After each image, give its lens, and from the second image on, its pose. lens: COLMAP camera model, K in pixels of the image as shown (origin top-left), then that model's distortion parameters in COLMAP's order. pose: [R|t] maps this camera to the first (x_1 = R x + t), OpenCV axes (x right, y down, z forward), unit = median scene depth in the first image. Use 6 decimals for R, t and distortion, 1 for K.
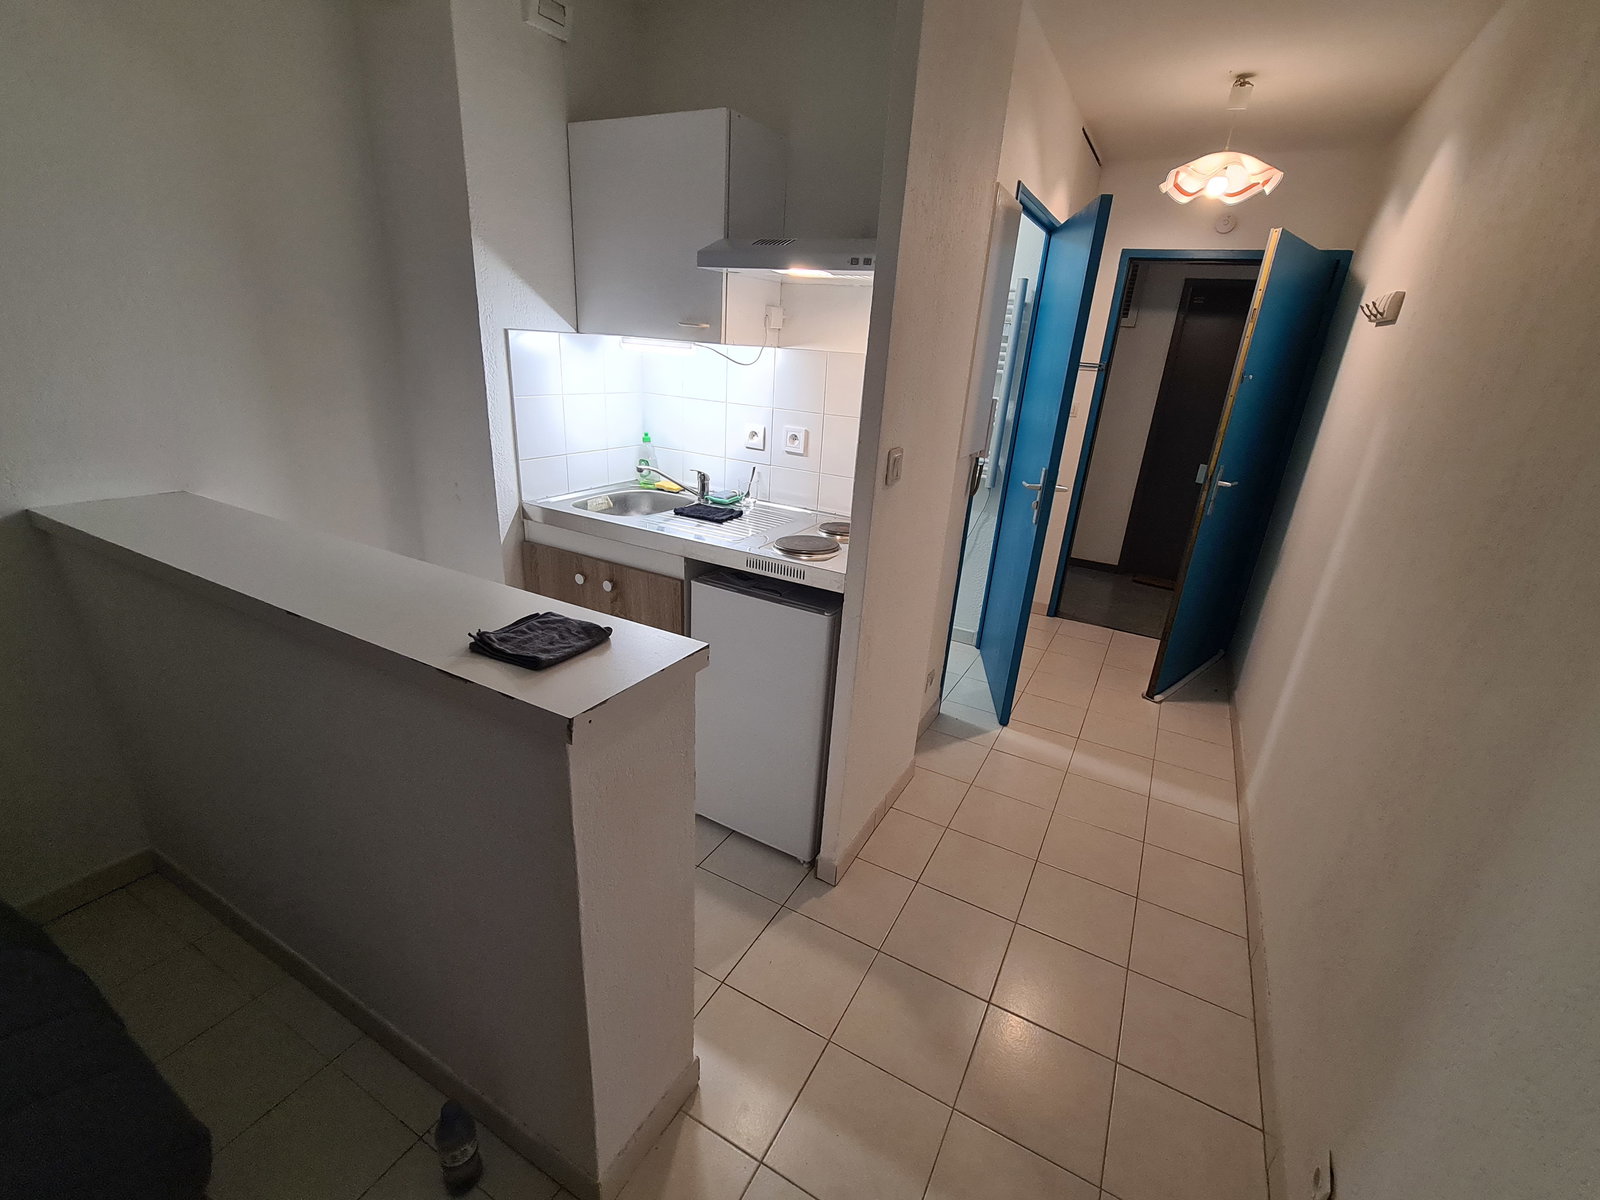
lens RADIAL K [[724.4, 0, 783.2], [0, 724.4, 621.4], [0, 0, 1]] dist [-0.002272, -0.000783]
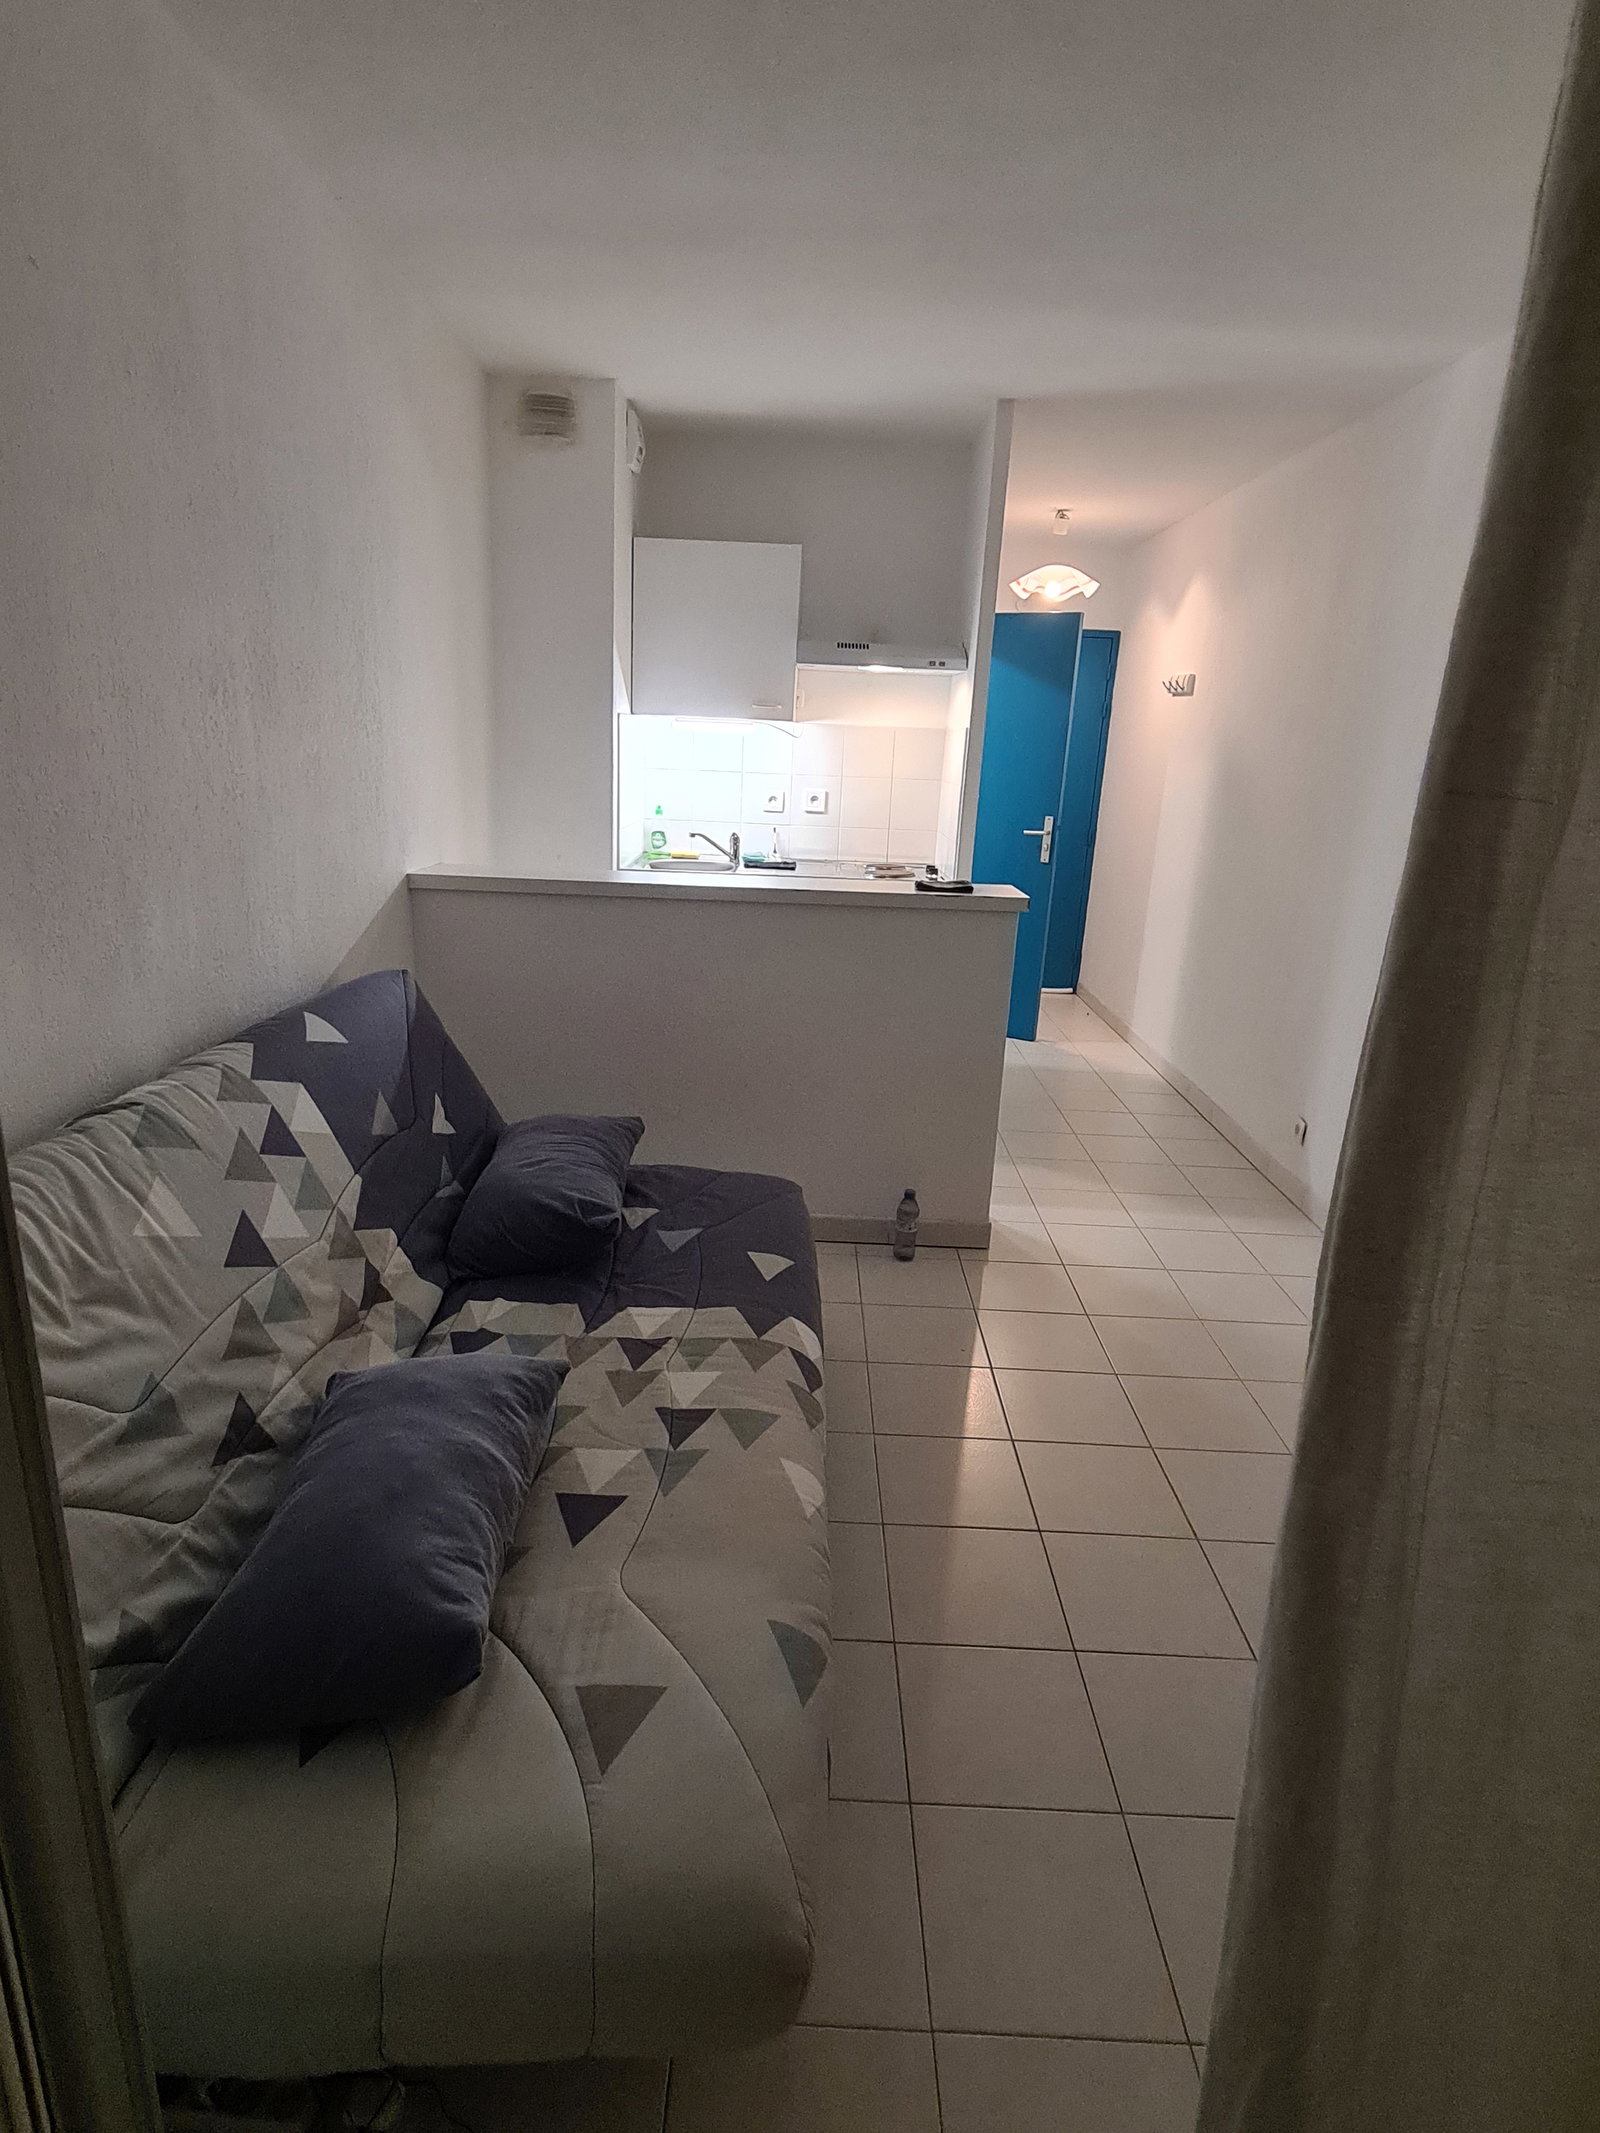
lens RADIAL K [[1150.9, 0, 788.5], [0, 1150.9, 1059.9], [0, 0, 1]] dist [-0.001088, -0.001064]
pose [[0.884541, -0.153636, 0.440436, -0.941570], [0.179604, 0.983582, -0.017603, 0.188145], [-0.430500, 0.094674, 0.897611, -0.612248]]
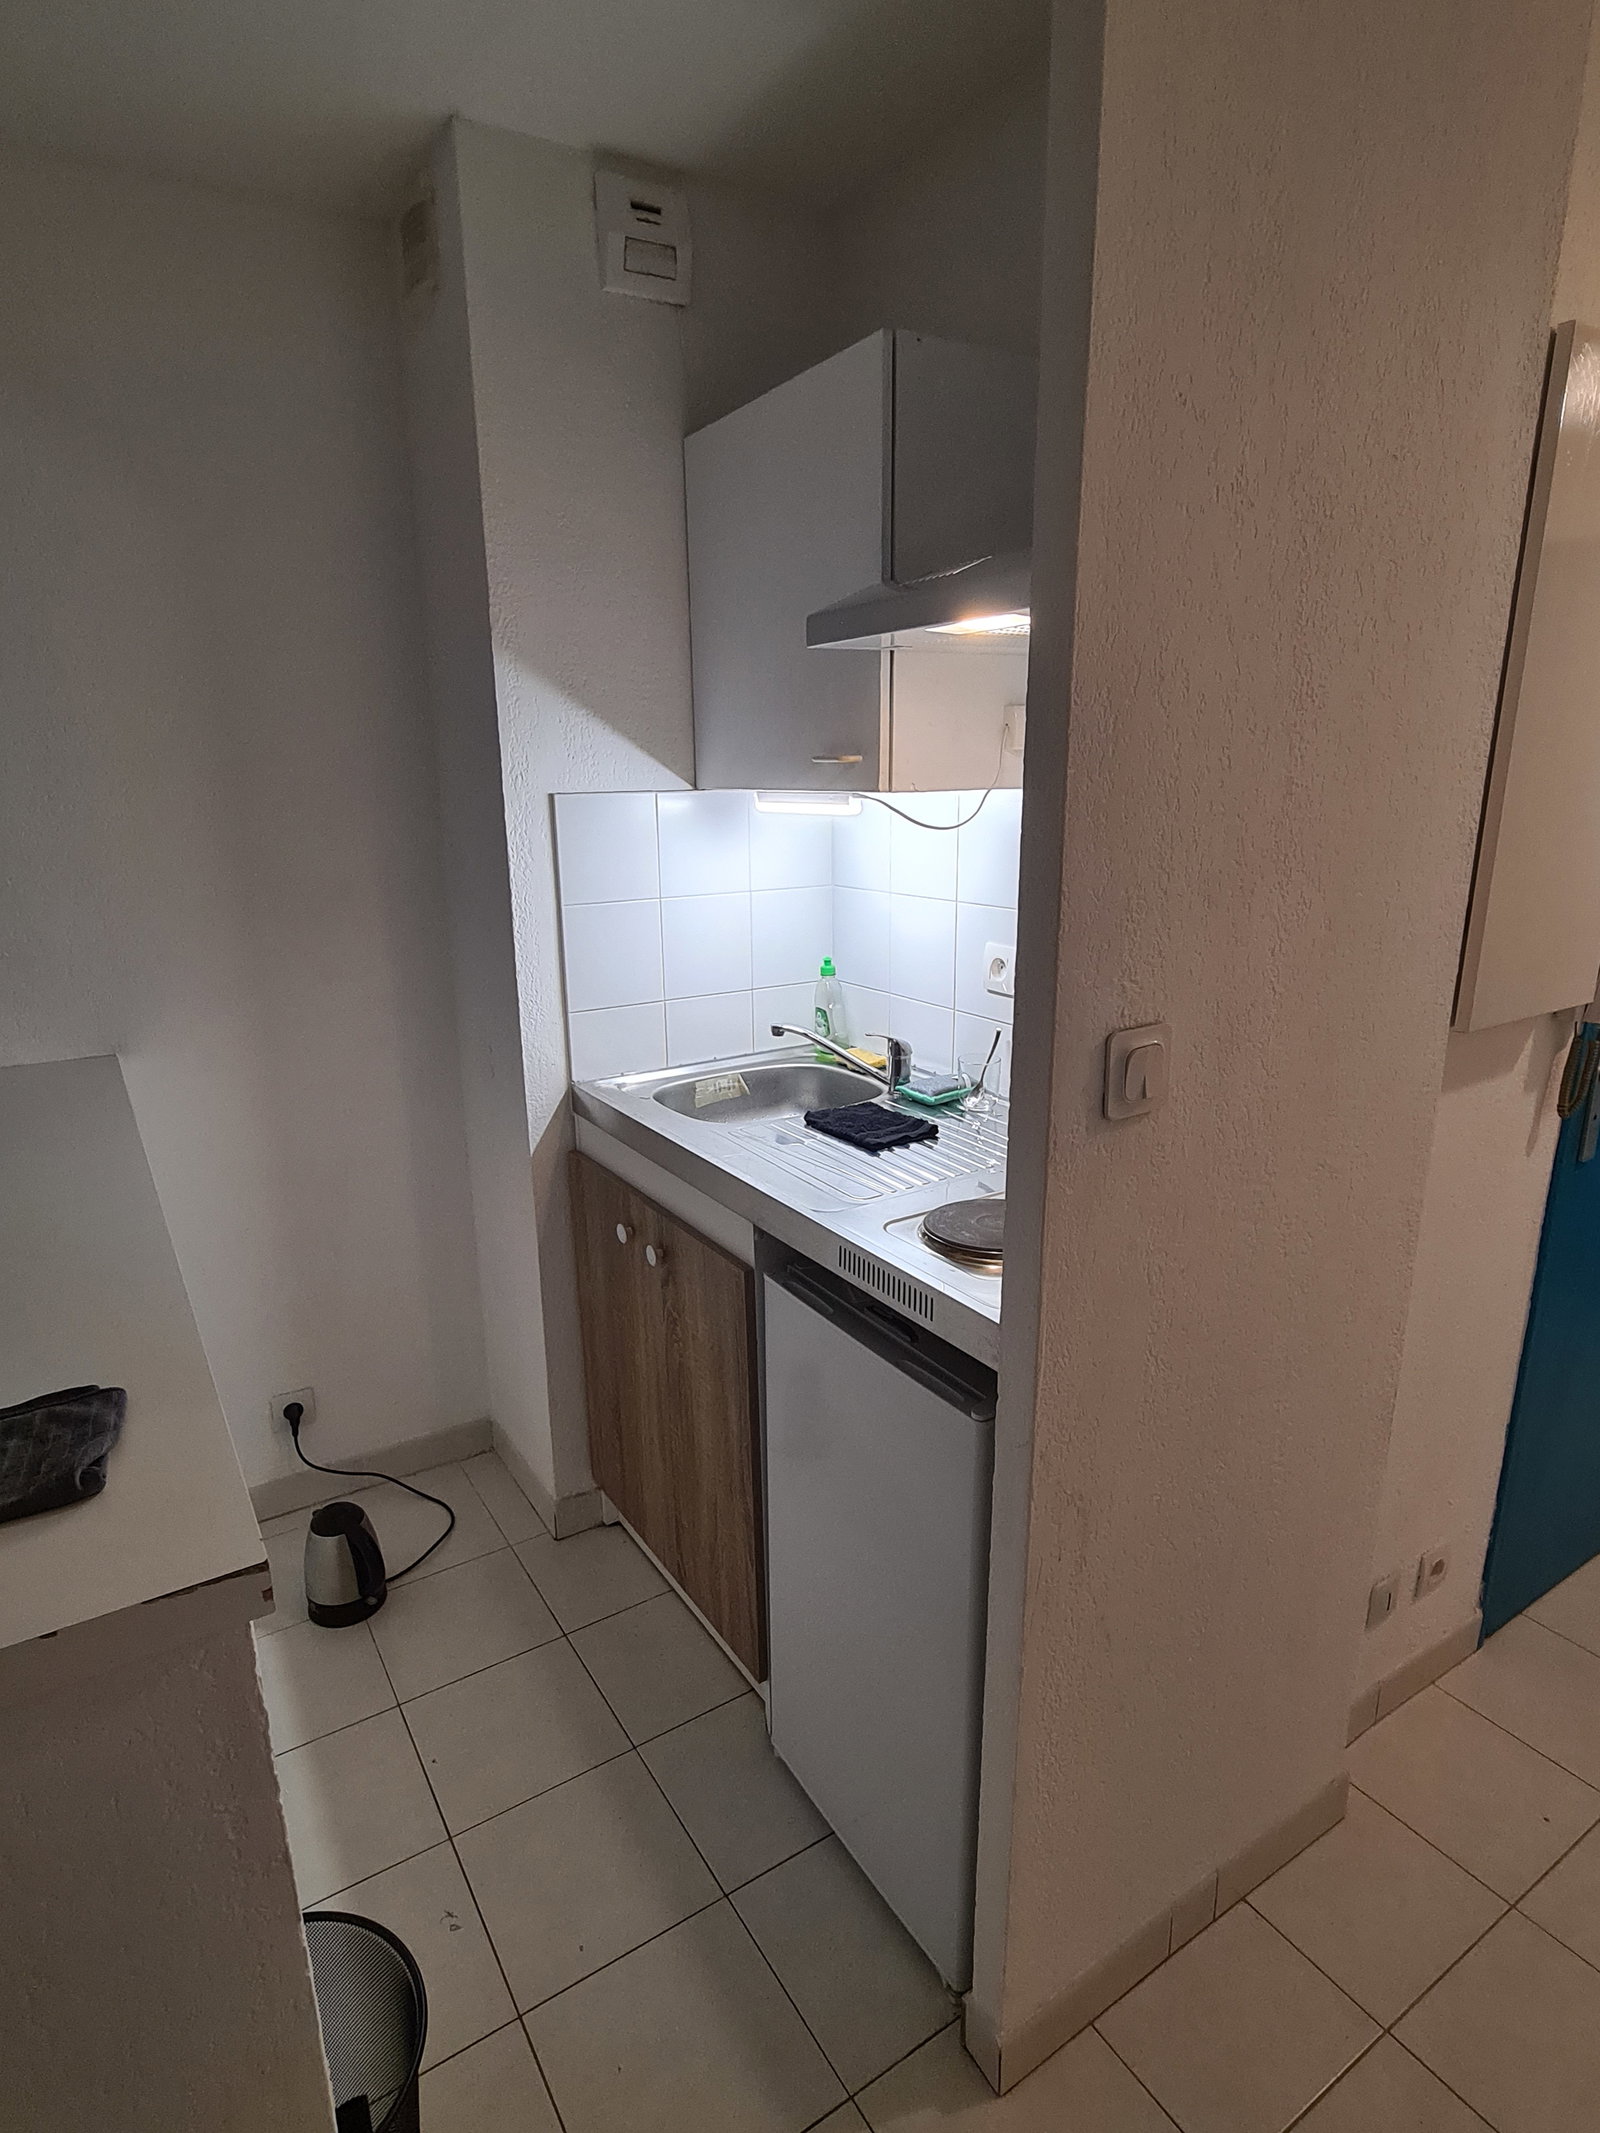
lens RADIAL K [[1150.9, 0, 739.6], [0, 1150.9, 1086.5], [0, 0, 1]] dist [-0.001088, -0.001064]
pose [[0.865624, 0.051335, -0.498055, 0.213216], [-0.108775, 0.990253, -0.086984, -0.101173], [0.488736, 0.129471, 0.862771, 0.289599]]
